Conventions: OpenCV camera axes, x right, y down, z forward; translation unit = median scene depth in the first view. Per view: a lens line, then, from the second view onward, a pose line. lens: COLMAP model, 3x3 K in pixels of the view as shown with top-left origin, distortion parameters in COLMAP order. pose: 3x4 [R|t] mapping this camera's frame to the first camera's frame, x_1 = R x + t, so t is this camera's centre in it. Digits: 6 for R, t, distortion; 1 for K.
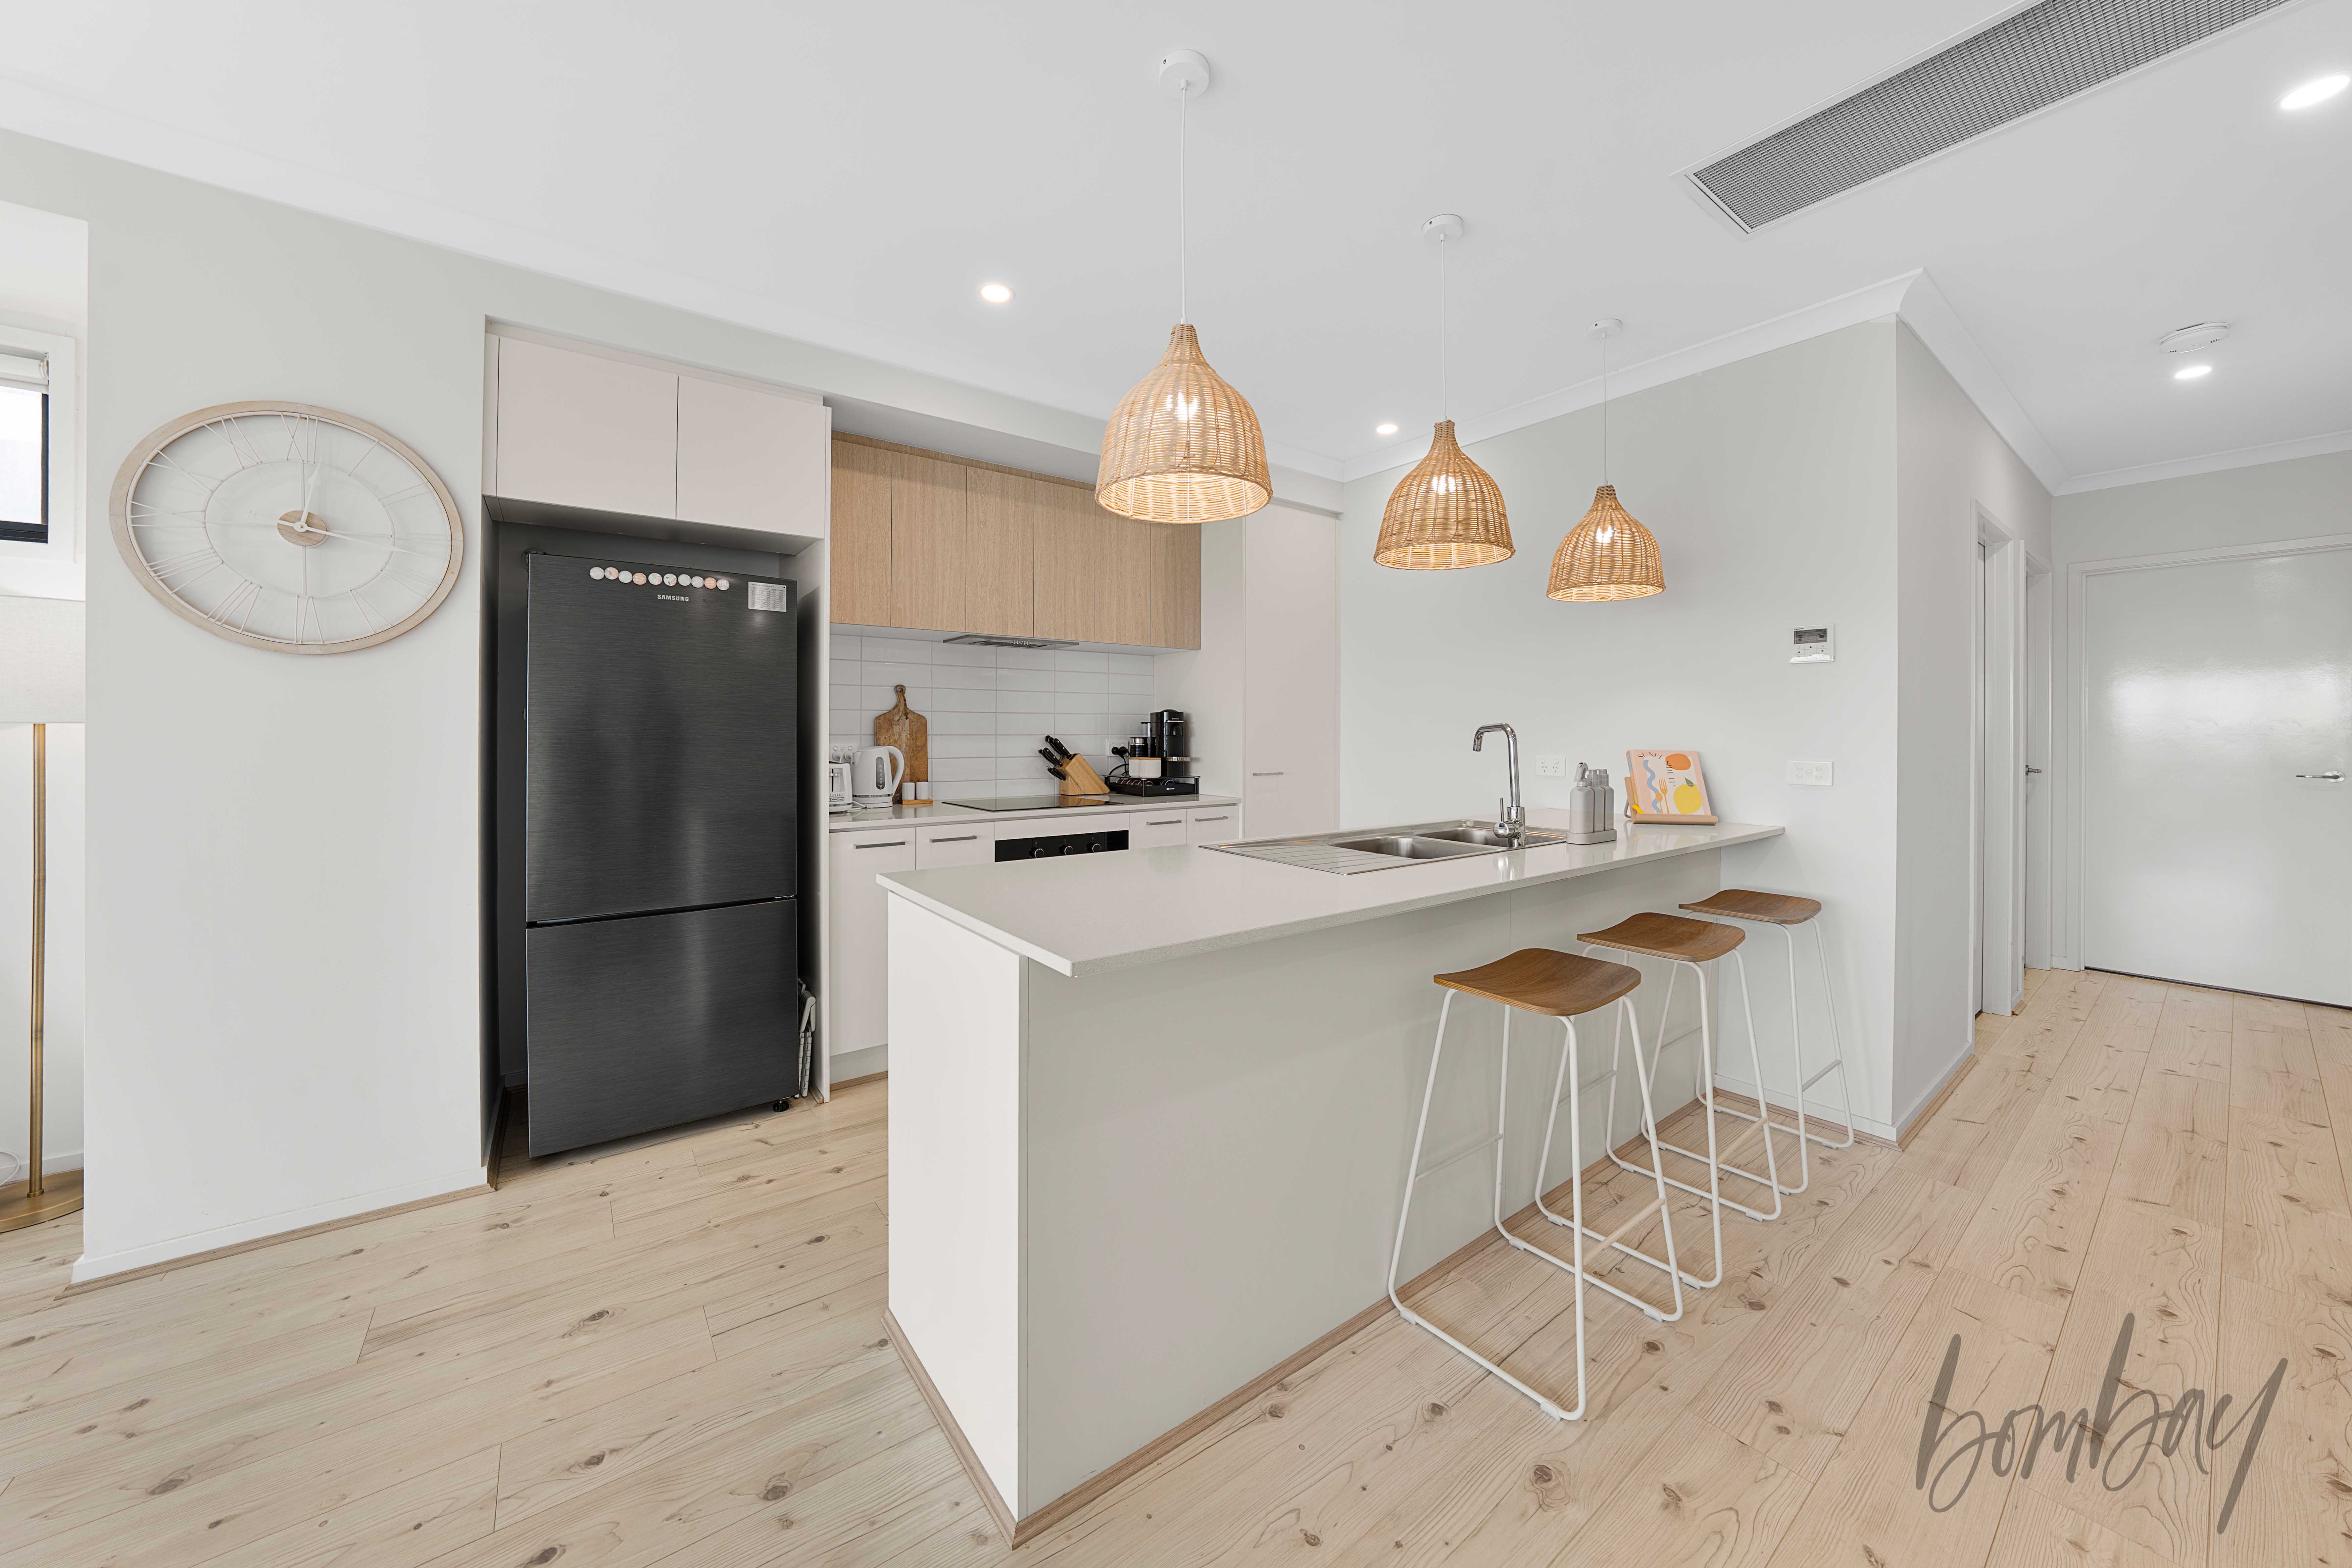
lens RADIAL K [[817.5, 0, 1180.0], [0, 817.5, 738.8], [0, 0, 1]] dist [-0.015634, 0.002748]
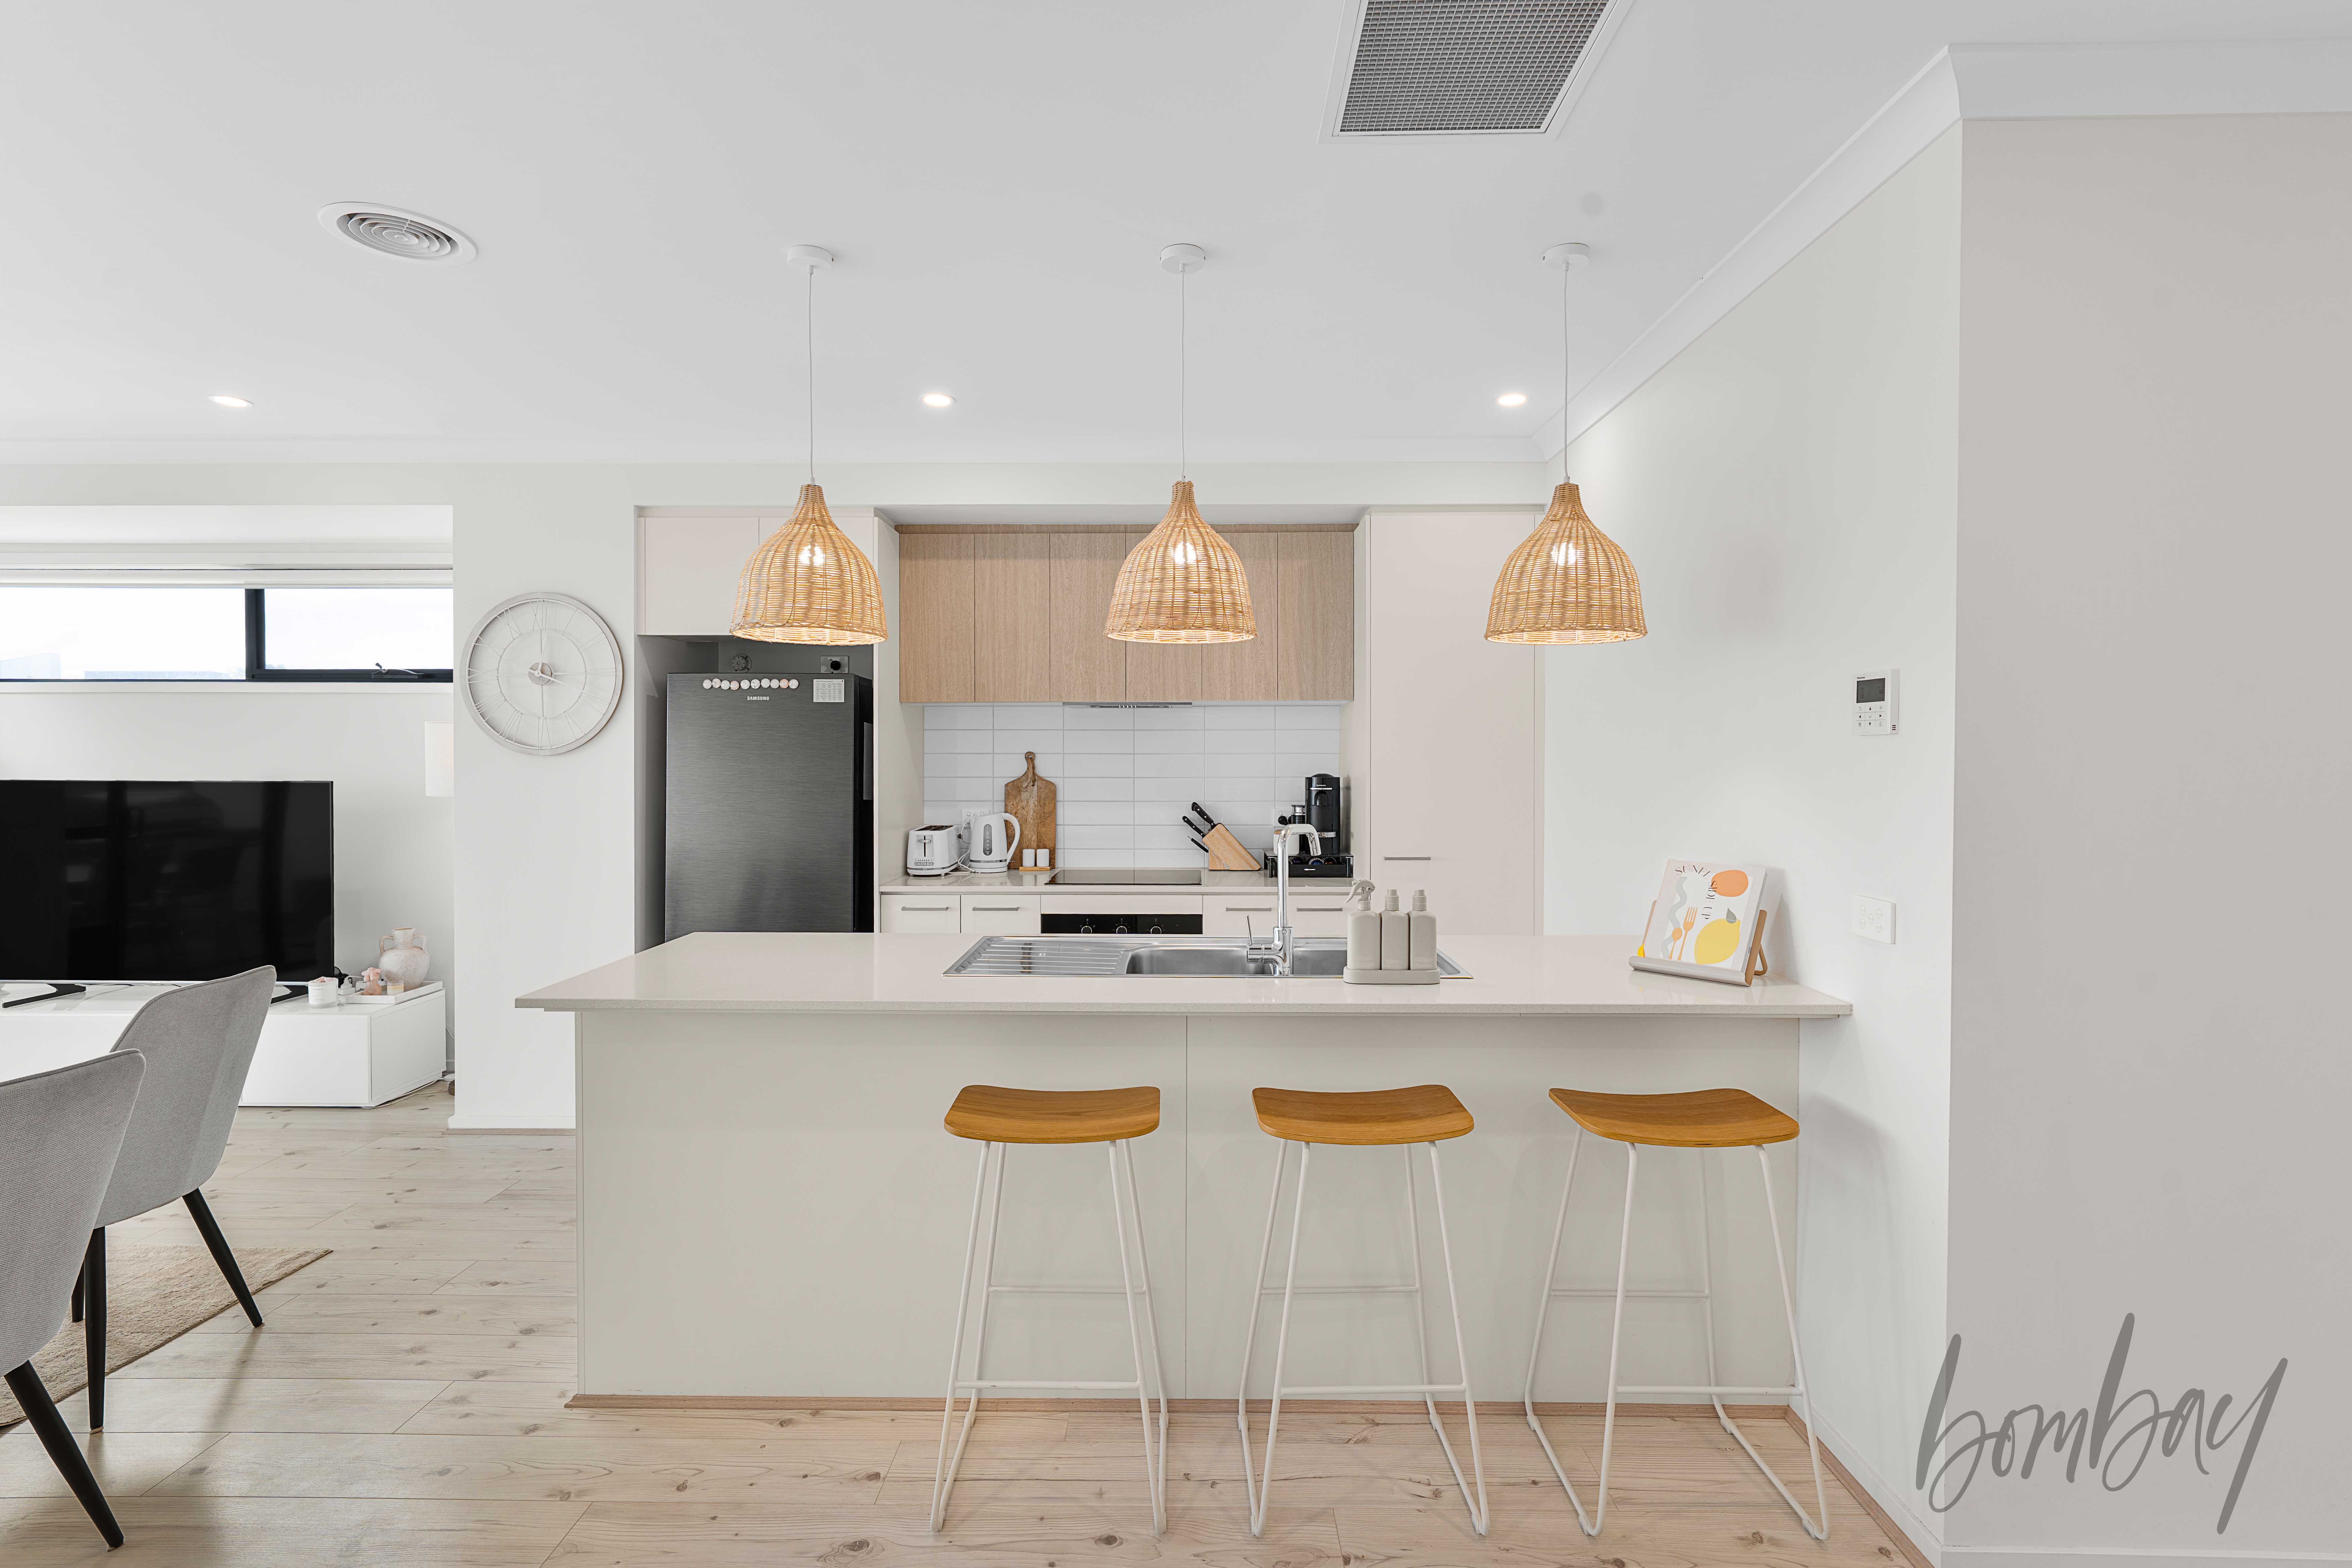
lens RADIAL K [[1087.4, 0, 1179.6], [0, 1087.4, 779.0], [0, 0, 1]] dist [0.008687, -0.001417]
pose [[0.799965, 0.011029, -0.599945, 0.877640], [-0.004736, 0.999916, 0.012067, -0.070979], [0.600028, -0.006812, 0.799950, 0.049509]]
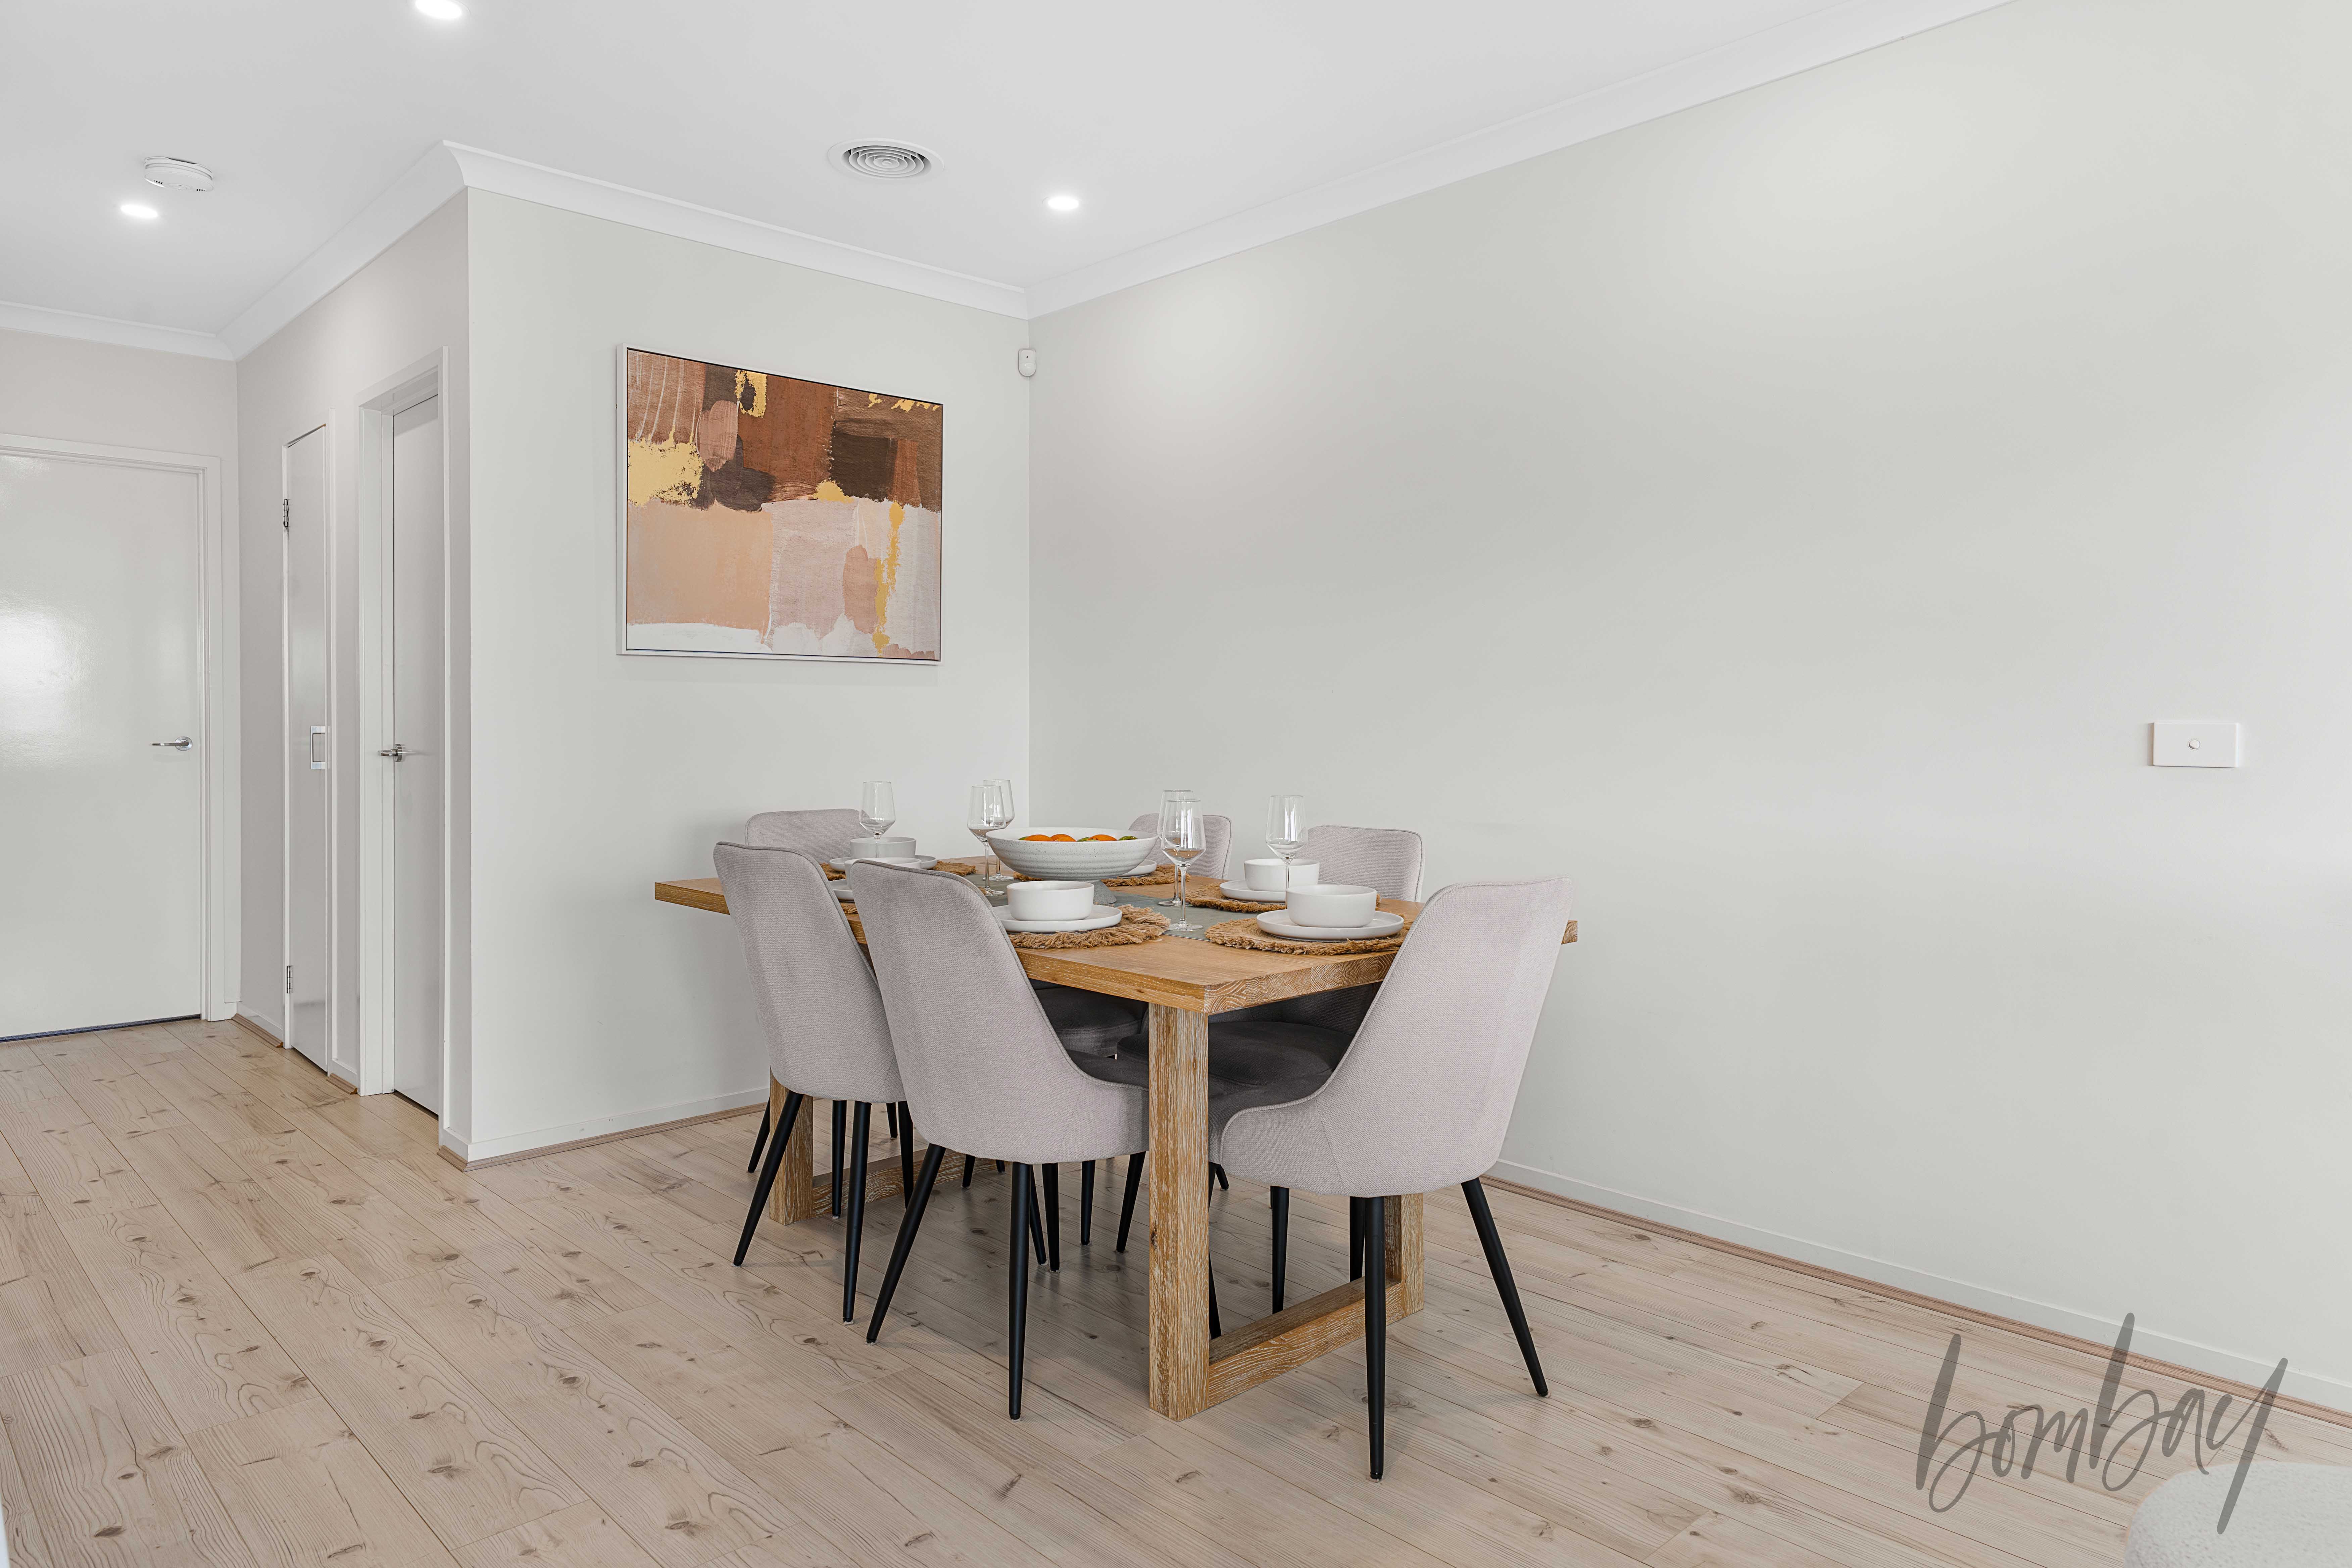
lens RADIAL K [[1495.9, 0, 1191.8], [0, 1495.9, 711.9], [0, 0, 1]] dist [-0.005353, -0.001819]
pose [[-0.125860, -0.001911, 0.992046, -0.290591], [0.004220, 0.999988, 0.002462, 0.022480], [-0.992039, 0.004496, -0.125851, 0.203193]]
